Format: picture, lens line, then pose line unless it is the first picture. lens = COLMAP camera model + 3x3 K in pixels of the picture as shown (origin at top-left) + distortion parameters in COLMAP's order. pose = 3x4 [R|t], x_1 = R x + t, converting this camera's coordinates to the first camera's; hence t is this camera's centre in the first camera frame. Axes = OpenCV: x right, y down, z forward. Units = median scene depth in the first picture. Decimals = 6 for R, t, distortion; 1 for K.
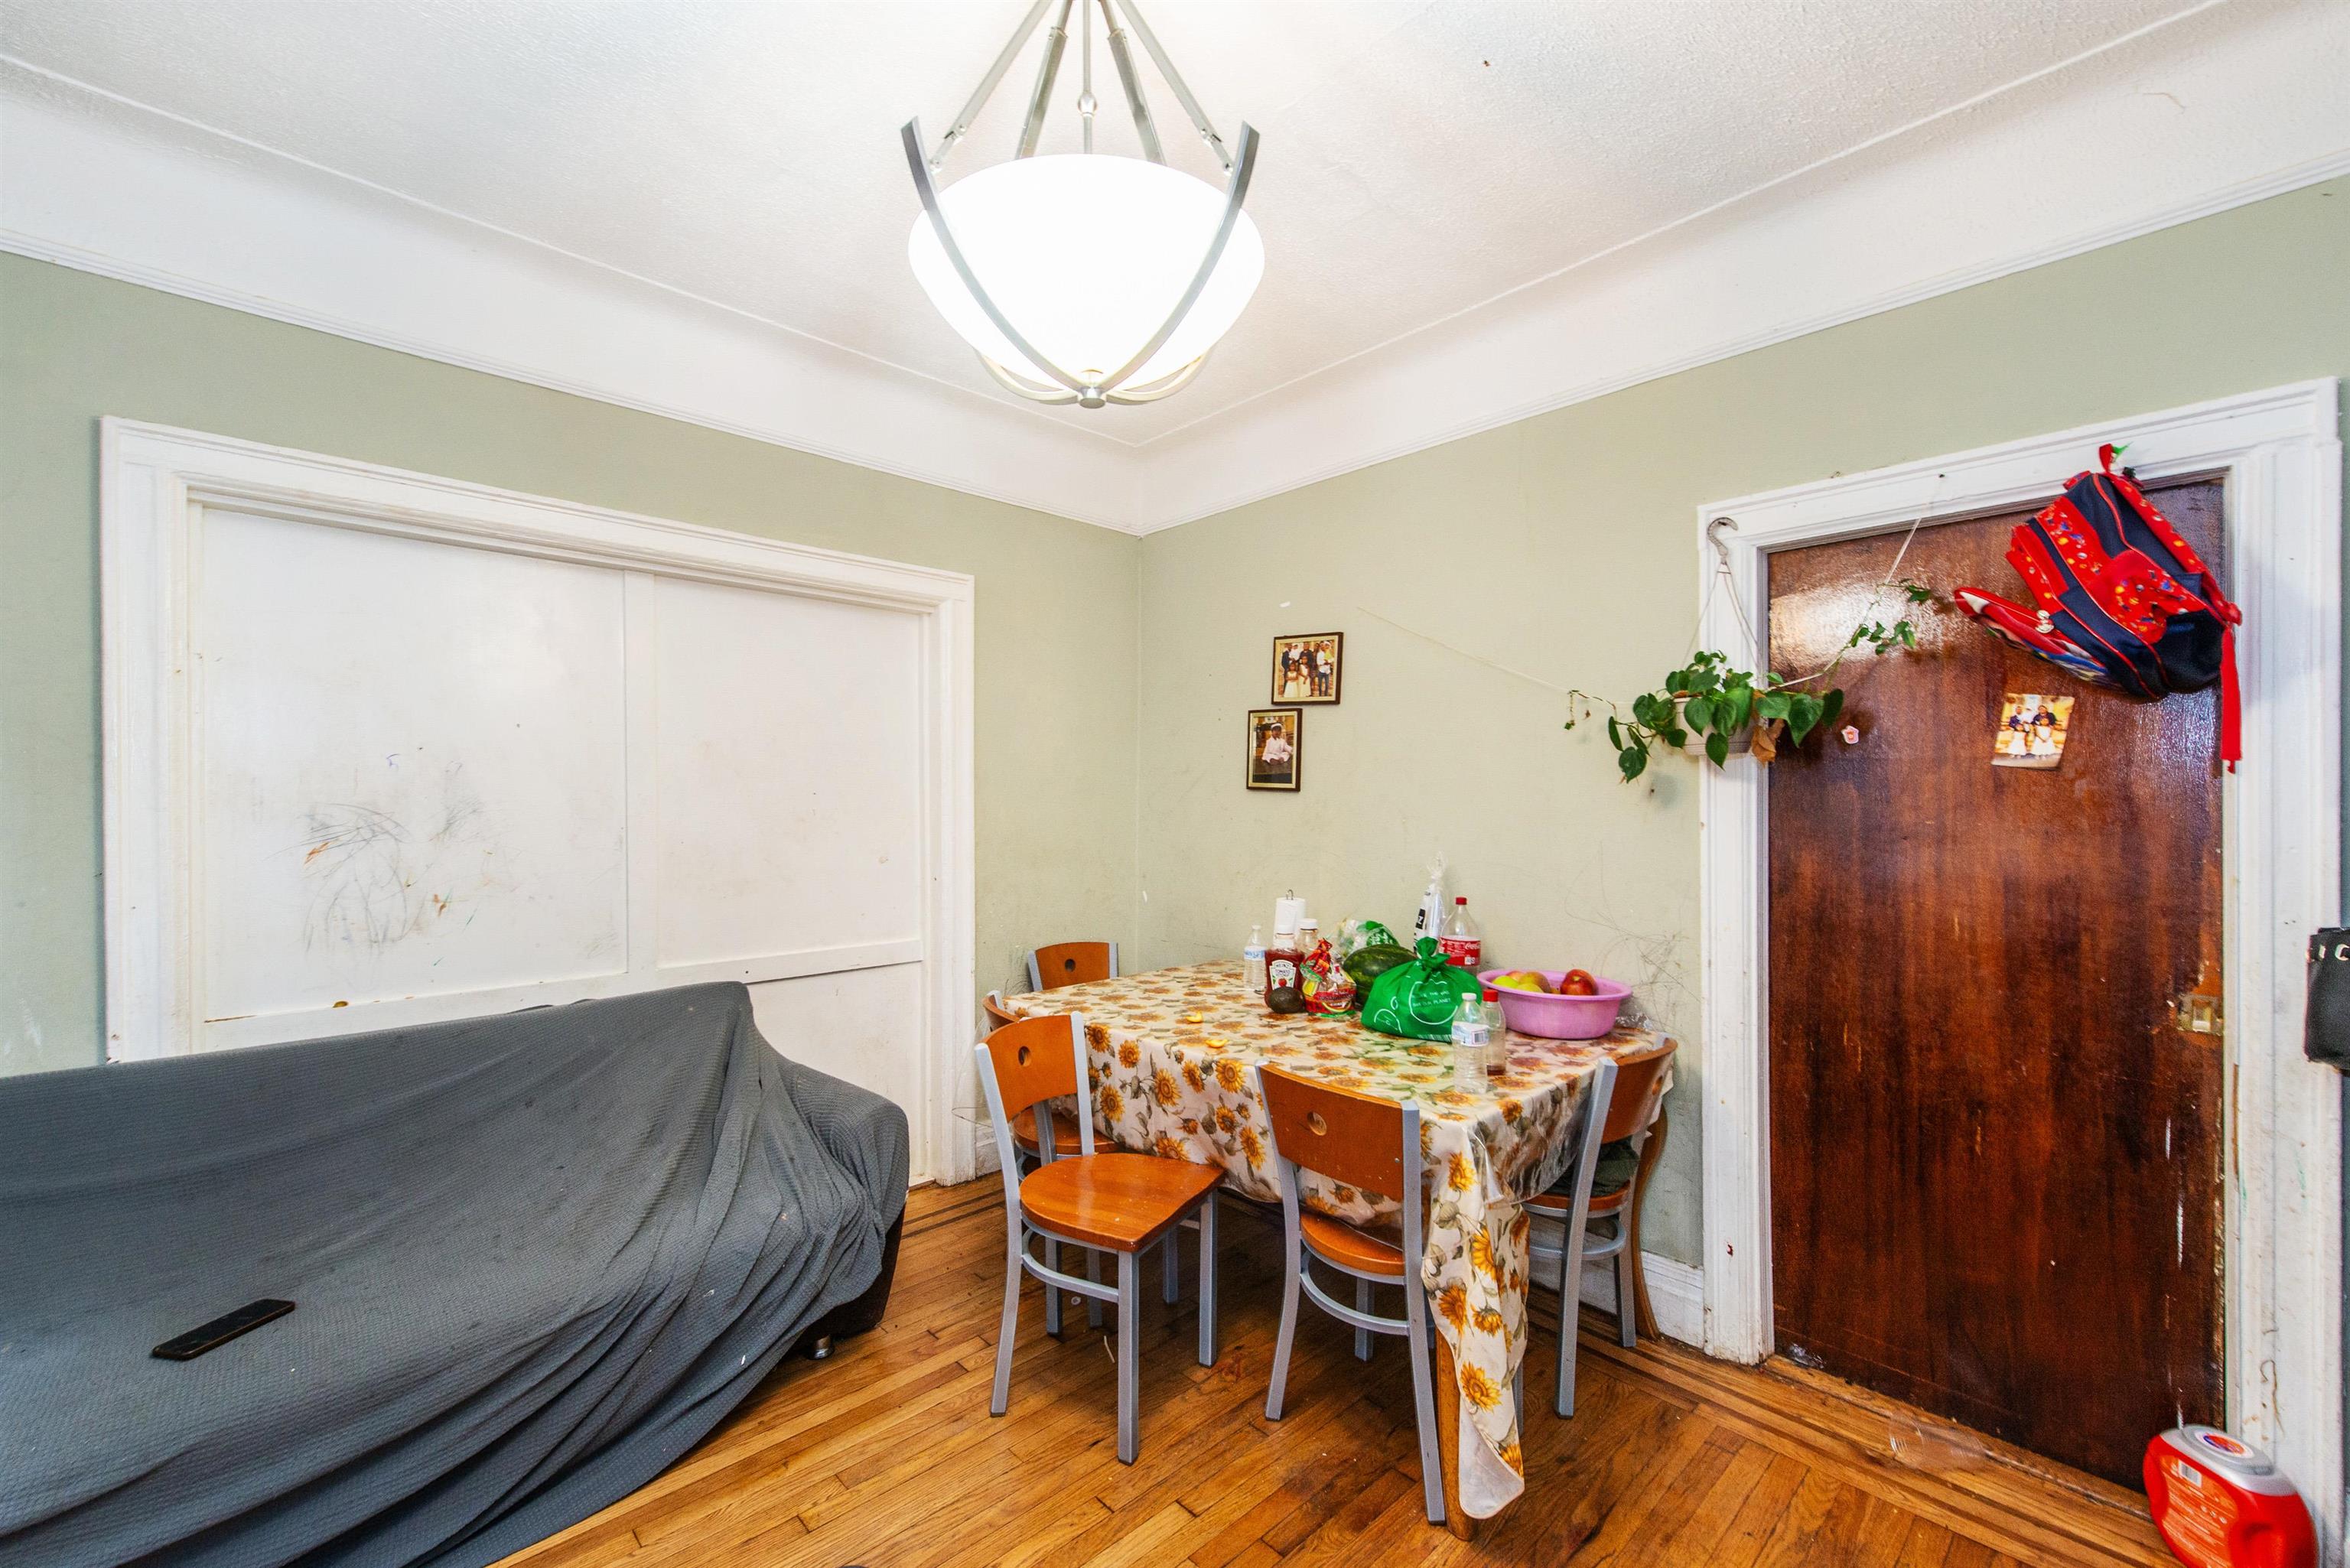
lens RADIAL K [[934.8, 0, 1178.7], [0, 934.8, 804.6], [0, 0, 1]] dist [0.002380, 0.000181]
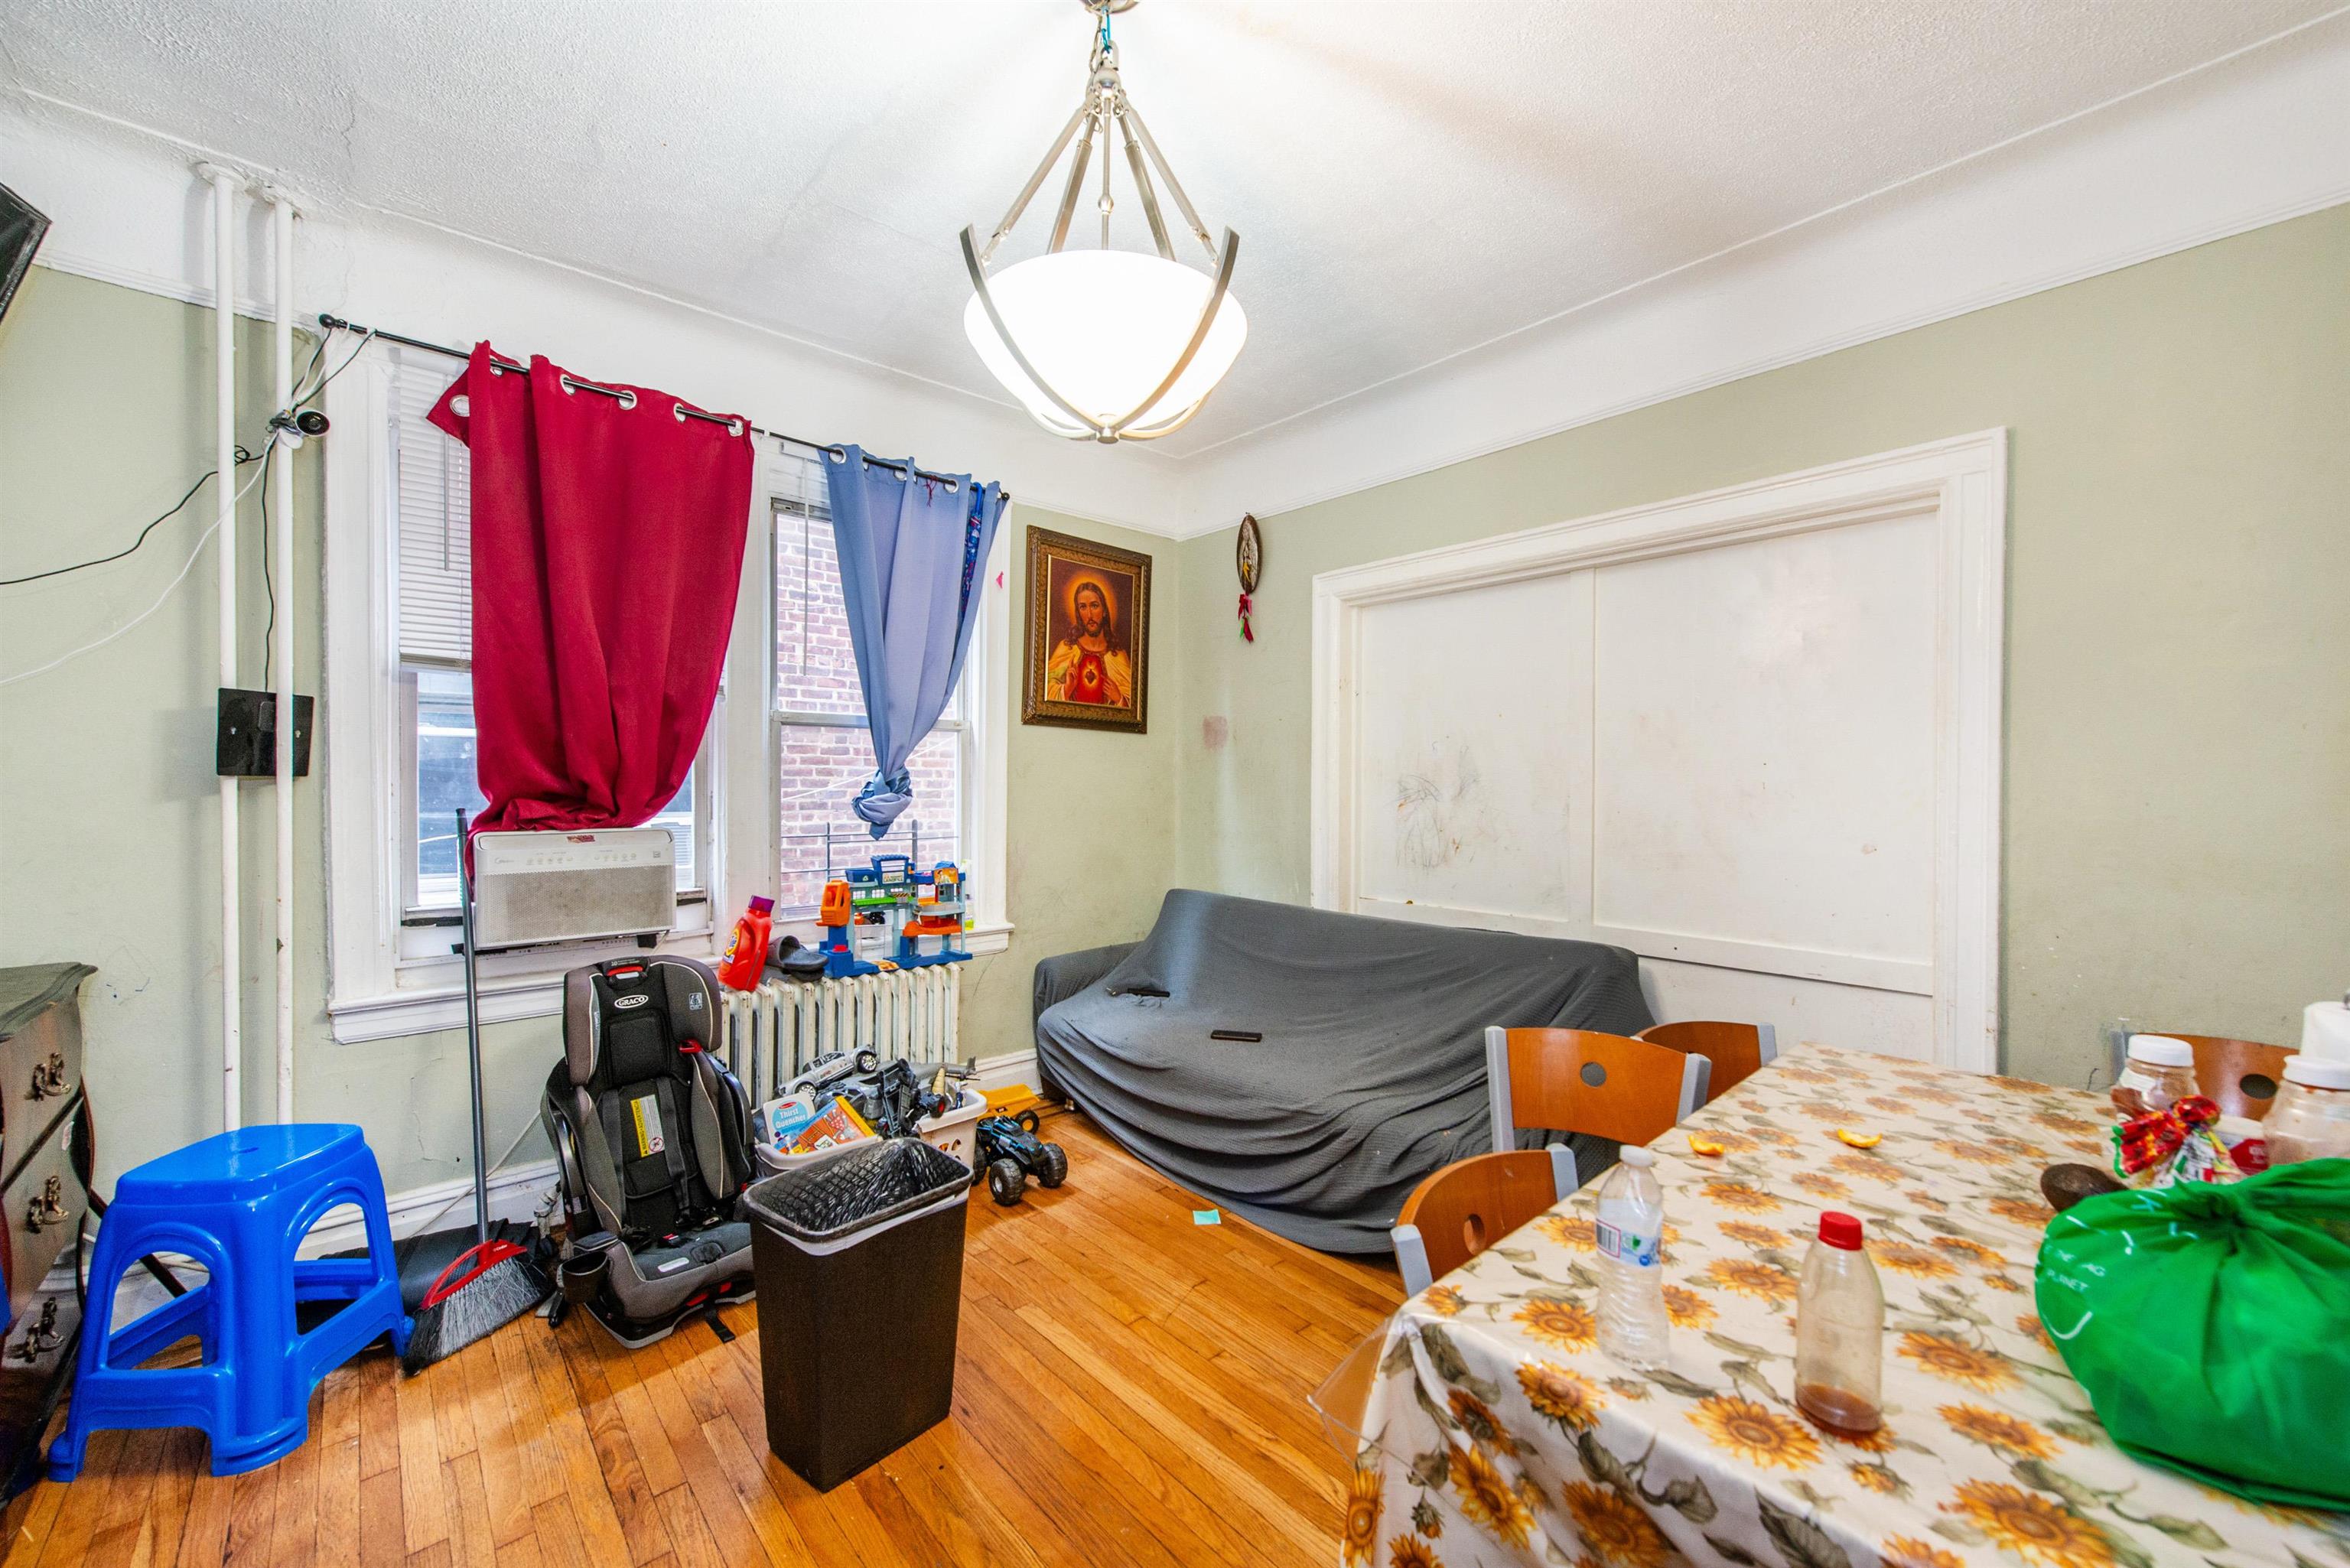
lens RADIAL K [[912.6, 0, 1164.0], [0, 912.6, 790.2], [0, 0, 1]] dist [0.006493, -0.003081]
pose [[-0.039025, 0.009774, -0.999190, 0.651933], [-0.009902, 0.999899, 0.010168, 0.012969], [0.999189, 0.010290, -0.038925, 0.644470]]
